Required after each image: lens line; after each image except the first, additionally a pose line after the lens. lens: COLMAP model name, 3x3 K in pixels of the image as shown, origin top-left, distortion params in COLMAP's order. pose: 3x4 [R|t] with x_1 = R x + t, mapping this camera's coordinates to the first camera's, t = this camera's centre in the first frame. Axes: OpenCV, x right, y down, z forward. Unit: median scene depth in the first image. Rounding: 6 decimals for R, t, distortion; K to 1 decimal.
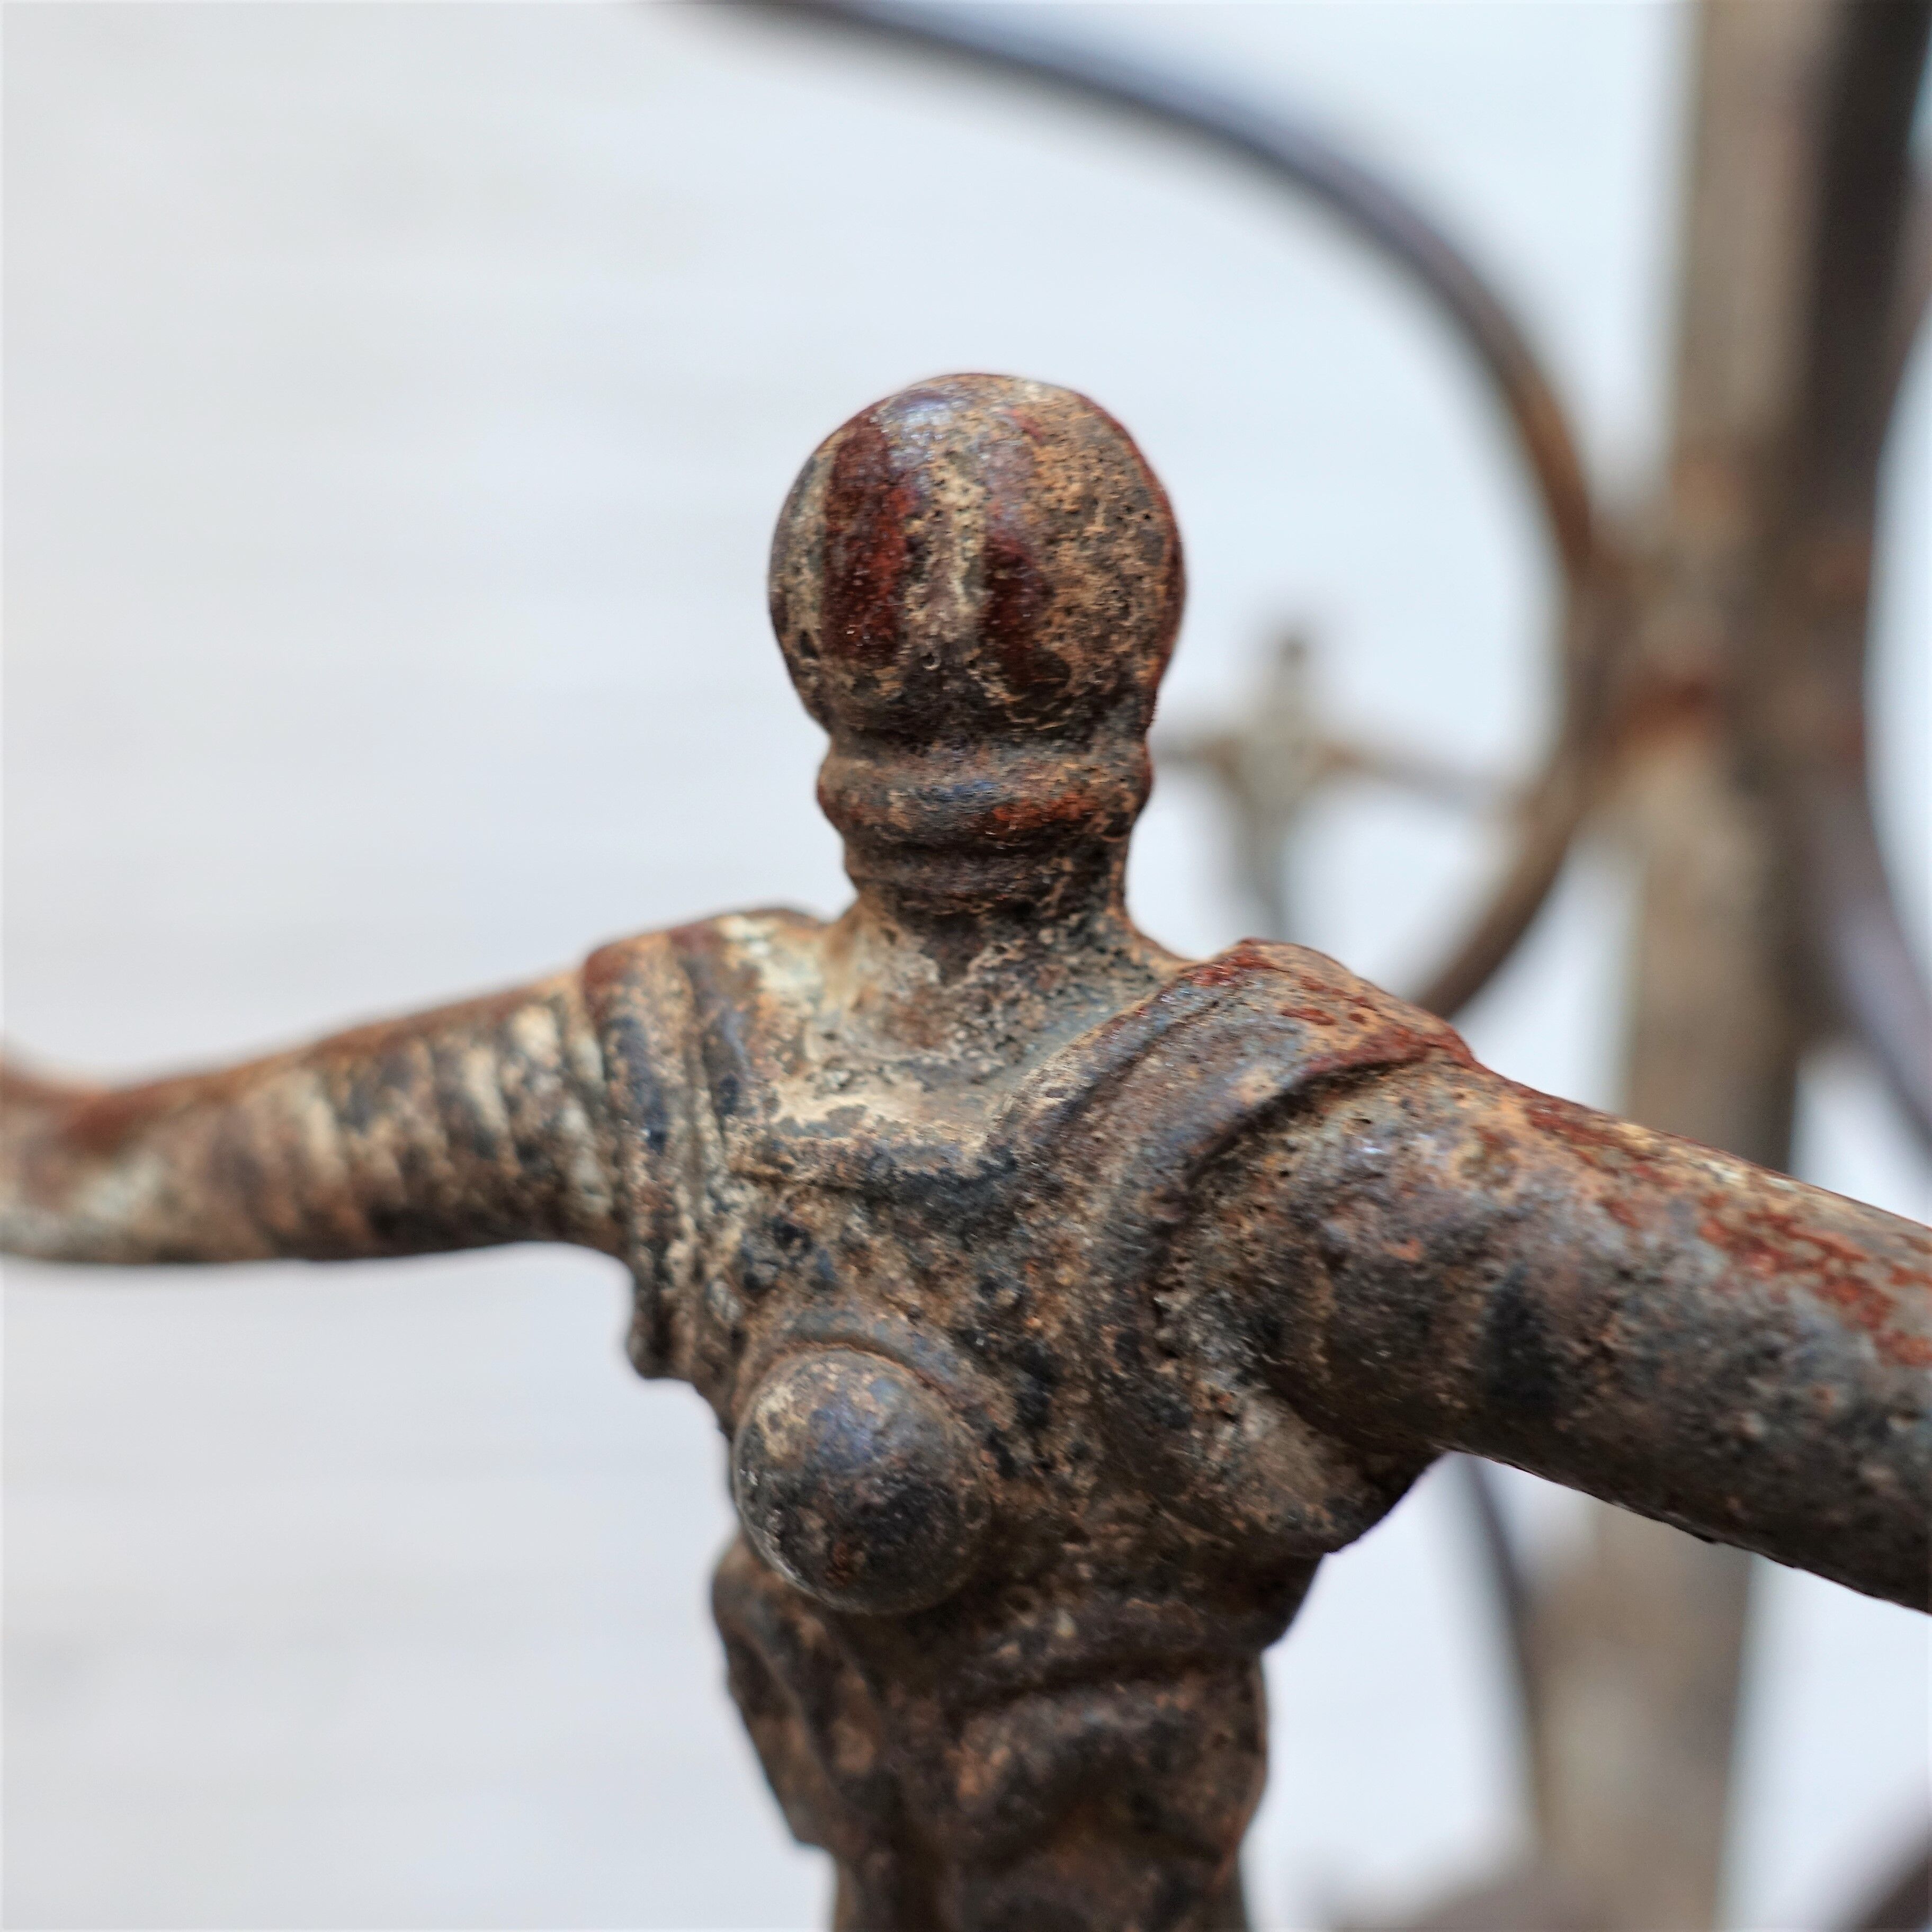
lens RADIAL K [[1862.2, 0, 966.0], [0, 1862.2, 966.0], [0, 0, 1]] dist [0.003056, 0.007024]
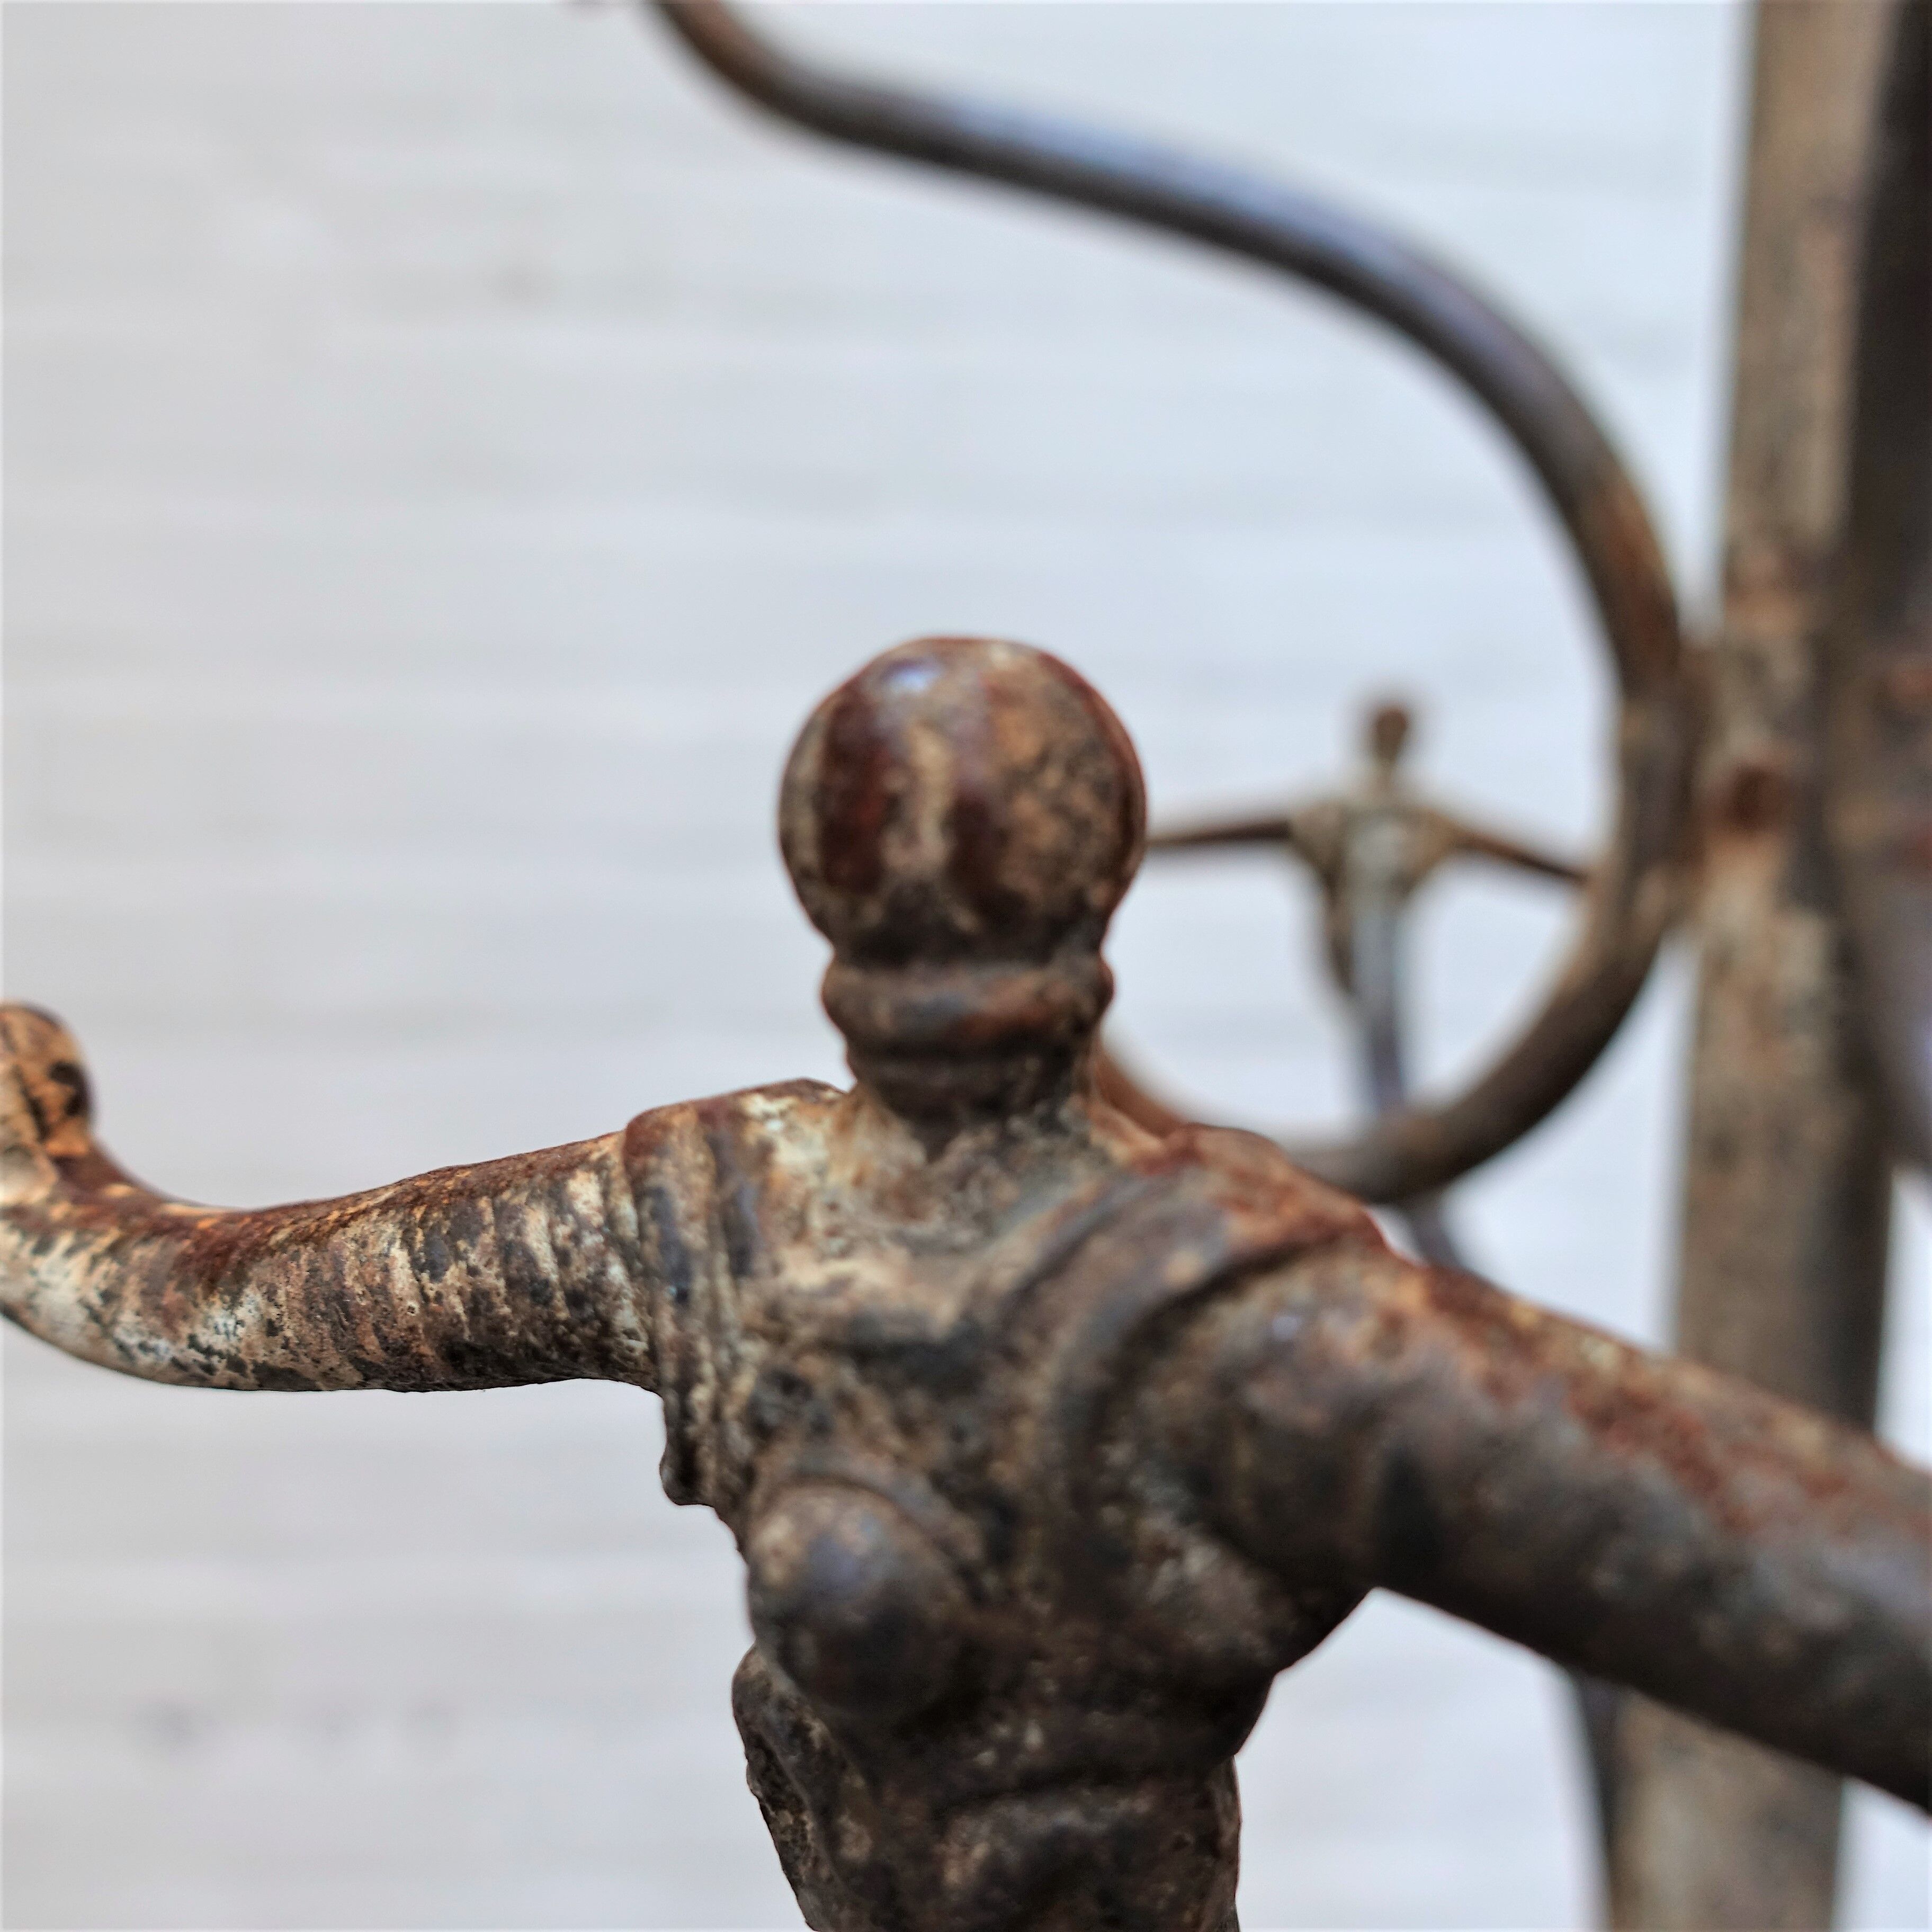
lens RADIAL K [[1862.2, 0, 966.0], [0, 1862.2, 966.0], [0, 0, 1]] dist [0.003056, 0.007024]
pose [[0.998095, -0.000500, -0.061686, 0.080969], [-0.001563, 0.999441, -0.033395, -0.073482], [0.061668, 0.033428, 0.997537, -0.142213]]
